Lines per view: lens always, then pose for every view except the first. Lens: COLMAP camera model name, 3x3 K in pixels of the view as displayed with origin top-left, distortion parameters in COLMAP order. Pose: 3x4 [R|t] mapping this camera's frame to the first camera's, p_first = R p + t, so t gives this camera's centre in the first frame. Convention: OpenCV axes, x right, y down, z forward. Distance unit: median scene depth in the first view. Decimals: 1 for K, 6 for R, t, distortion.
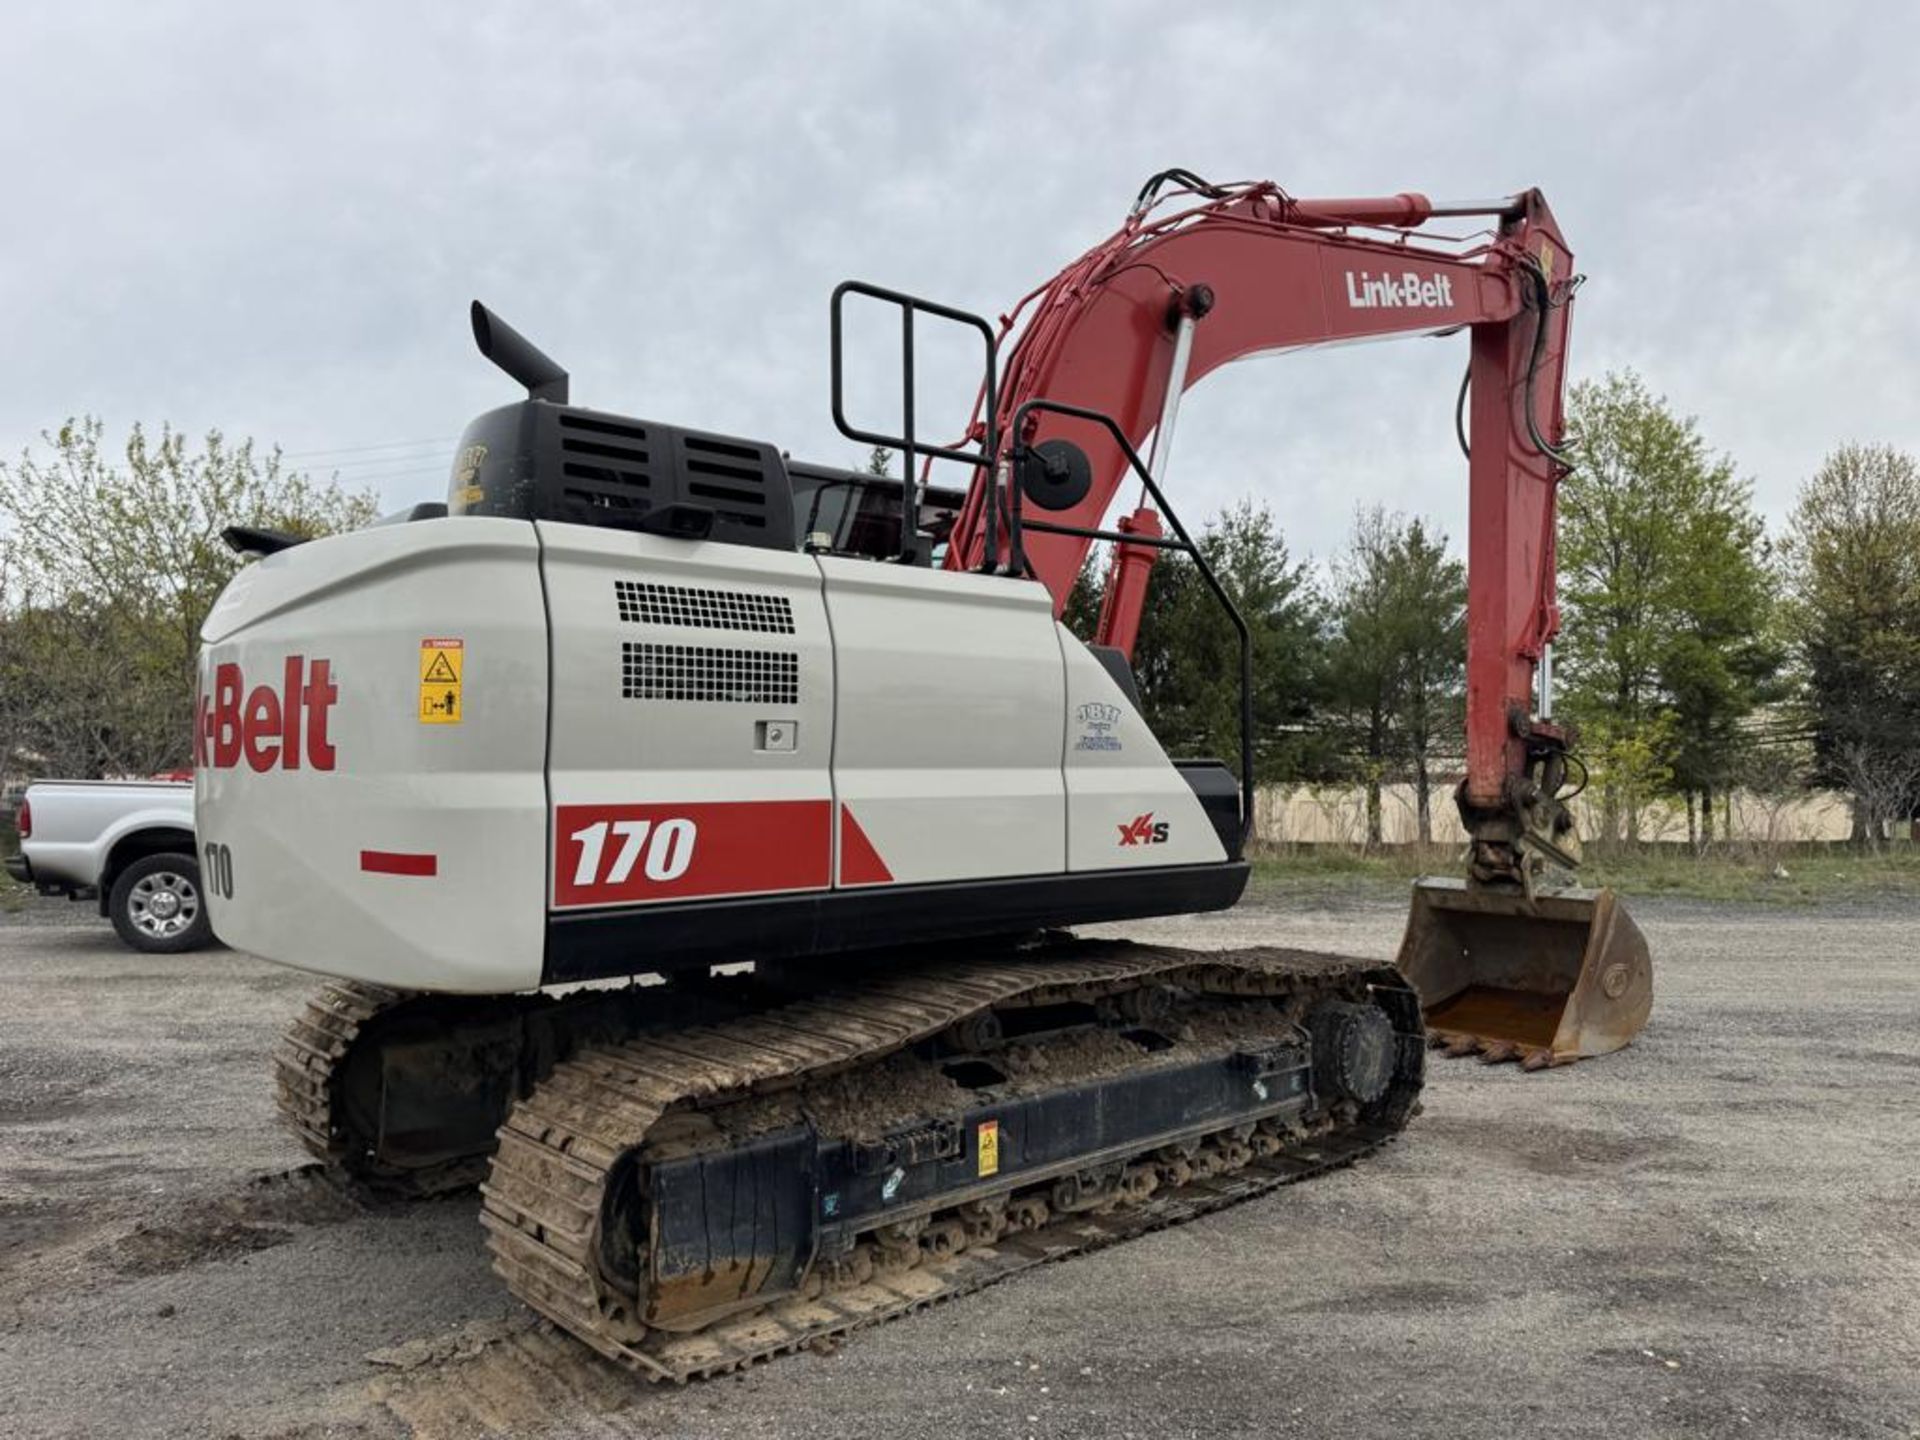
lens RADIAL K [[1328.2, 0, 962.5], [0, 1328.2, 723.3], [0, 0, 1]] dist [0.106513, -0.152942]
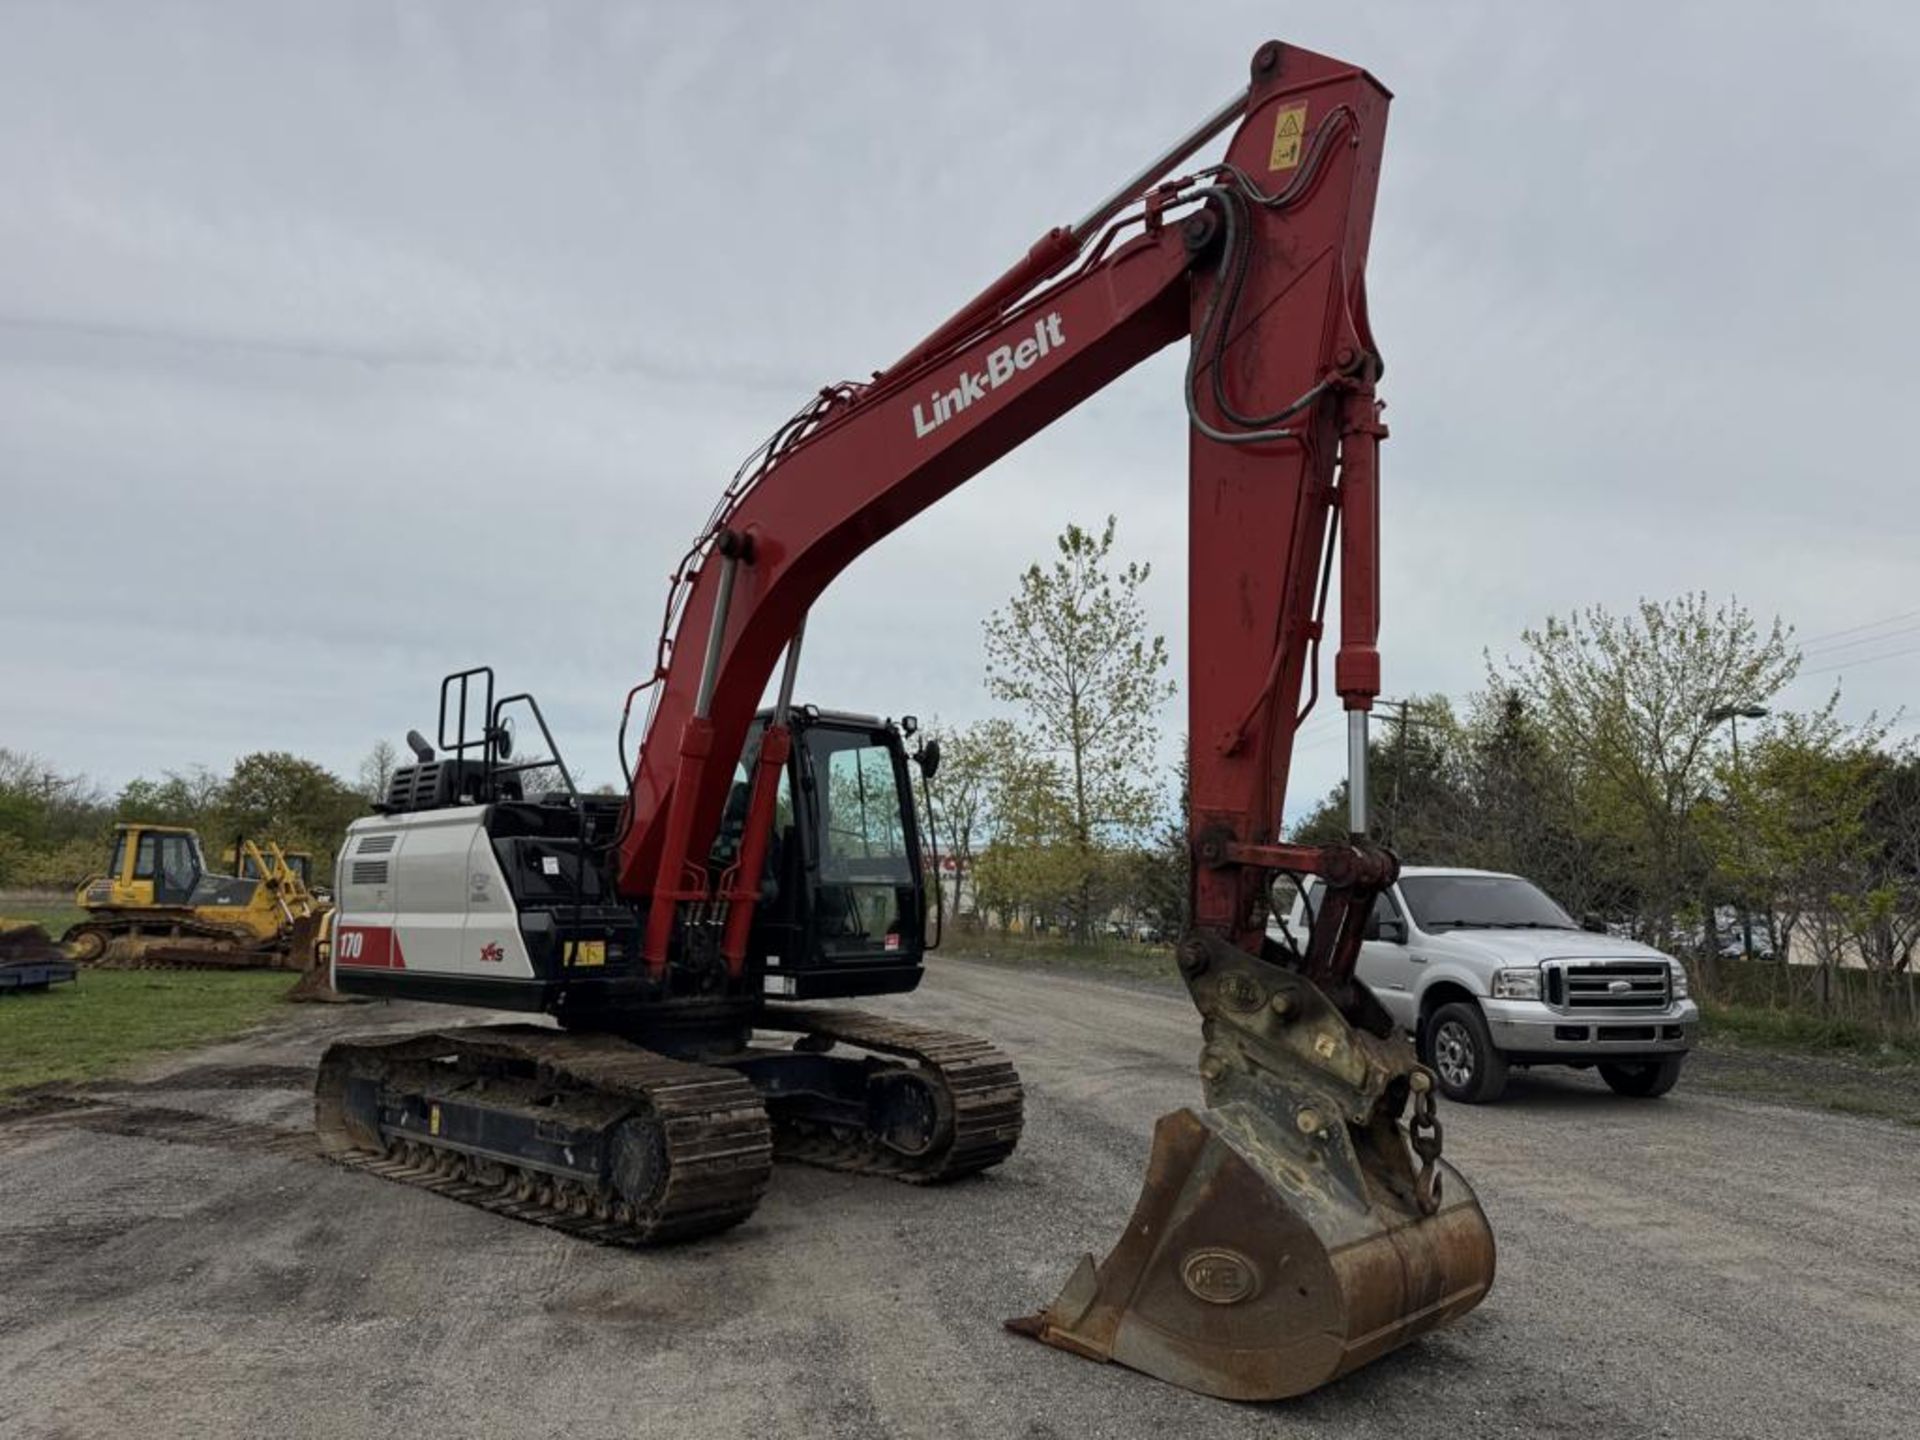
lens RADIAL K [[1320.6, 0, 964.5], [0, 1320.6, 725.8], [0, 0, 1]] dist [0.121966, -0.186467]
pose [[0.114684, -0.133090, -0.984446, 1.919927], [0.030305, 0.990992, -0.130445, 0.039539], [0.992940, -0.014873, 0.117684, 1.448512]]
